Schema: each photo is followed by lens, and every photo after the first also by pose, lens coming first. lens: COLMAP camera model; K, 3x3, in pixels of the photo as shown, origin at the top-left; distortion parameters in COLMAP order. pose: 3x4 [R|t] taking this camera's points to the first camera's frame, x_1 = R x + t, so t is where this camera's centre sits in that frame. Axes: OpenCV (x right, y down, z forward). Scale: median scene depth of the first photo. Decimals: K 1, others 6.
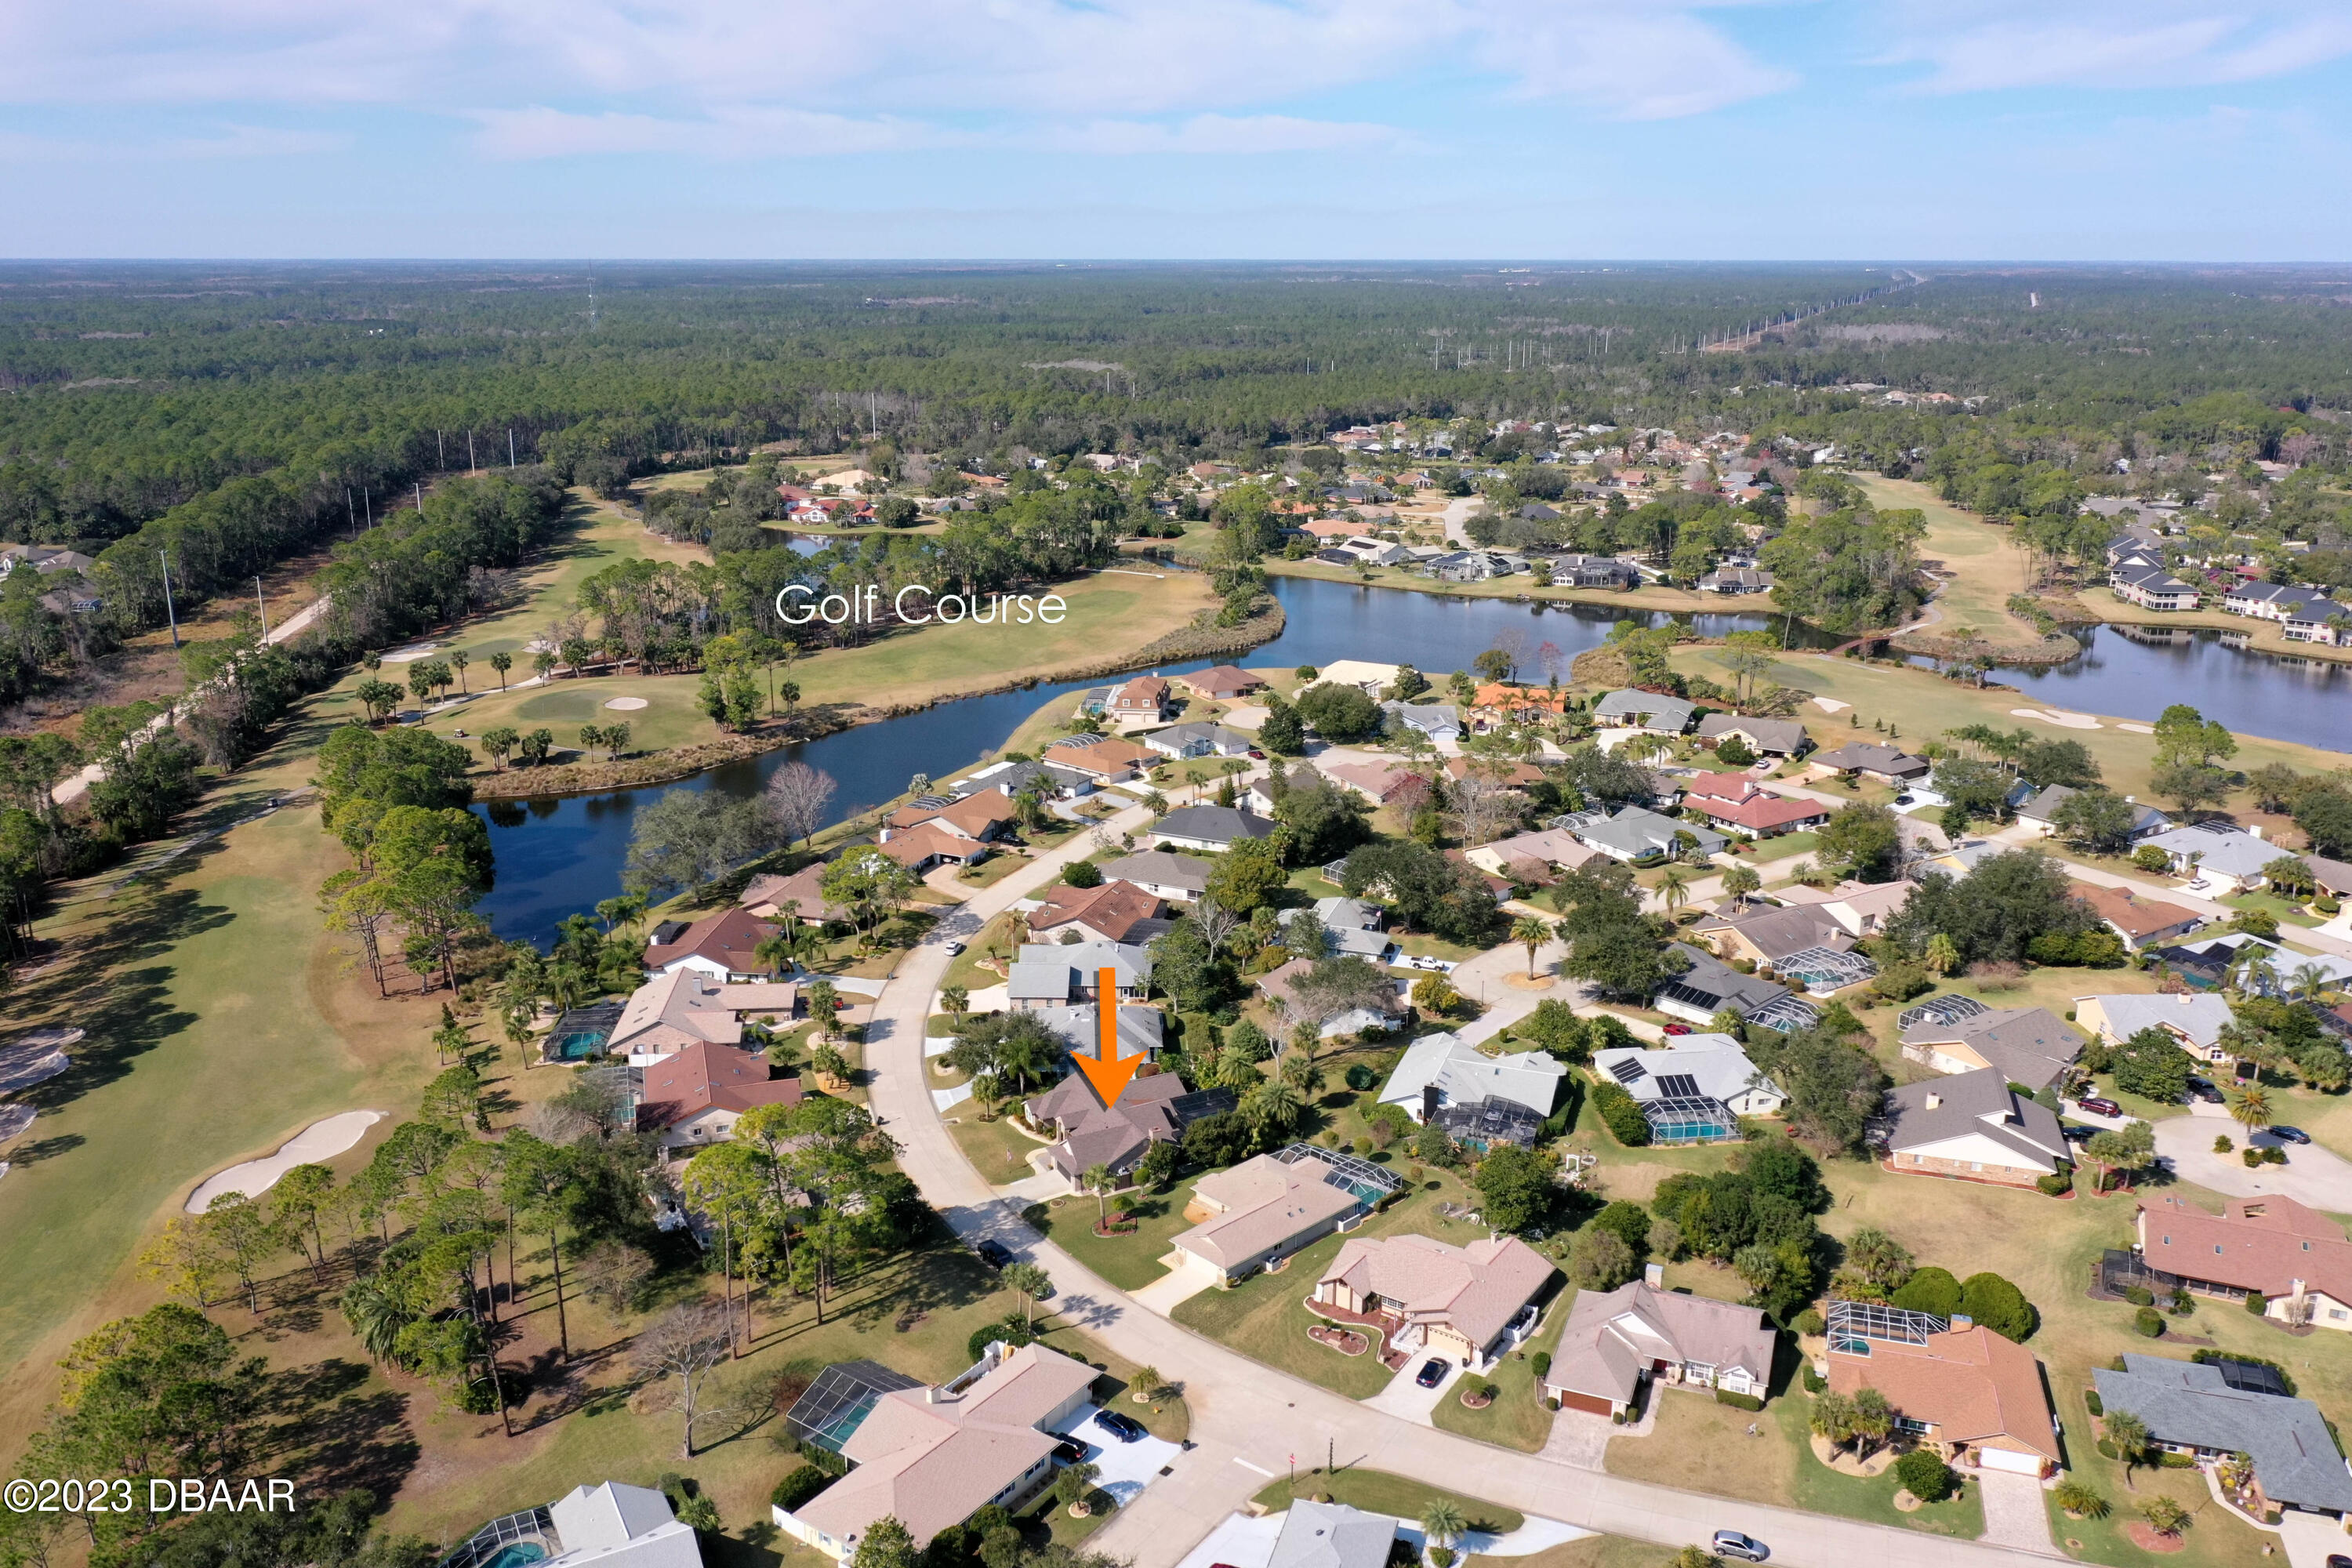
lens RADIAL K [[1850.2, 0, 1158.6], [0, 1850.2, 784.6], [0, 0, 1]] dist [0.005265, -0.008810]
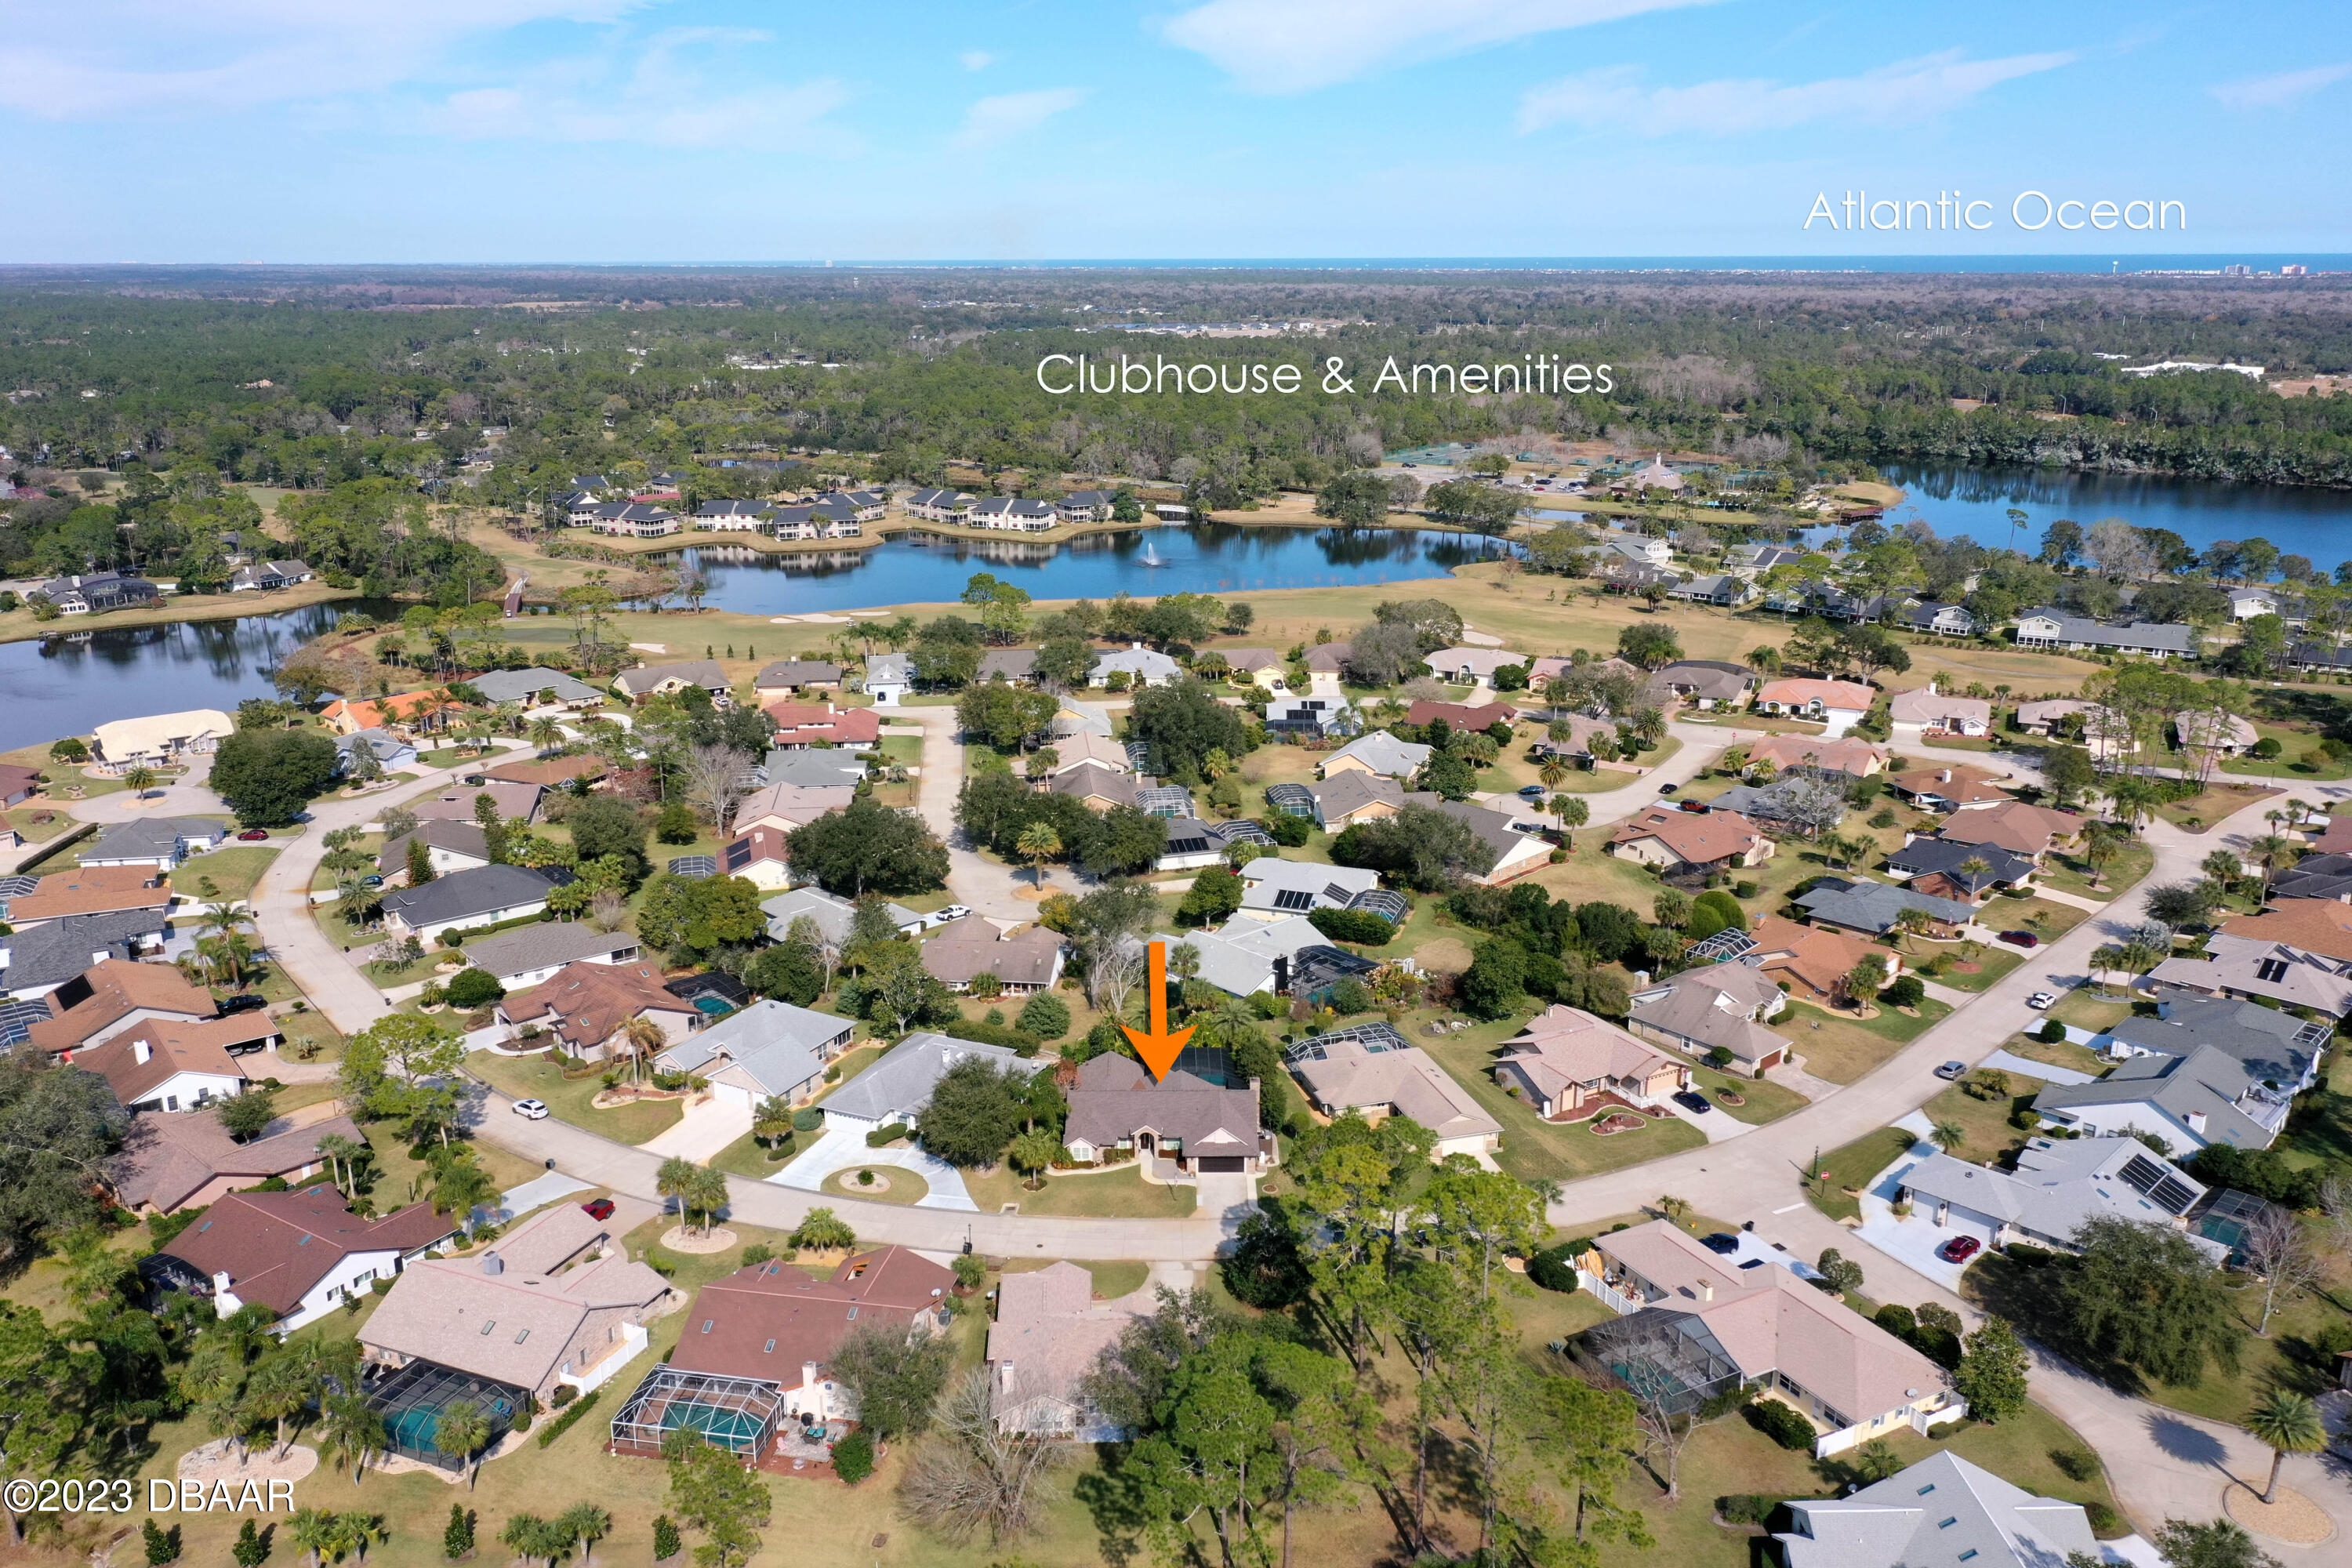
lens RADIAL K [[1850.2, 0, 1158.6], [0, 1850.2, 784.6], [0, 0, 1]] dist [0.005265, -0.008810]
pose [[0.455358, -0.248138, 0.855030, -0.392783], [0.249116, 0.957525, 0.145213, -0.050231], [-0.854746, 0.146877, 0.497832, 0.286940]]
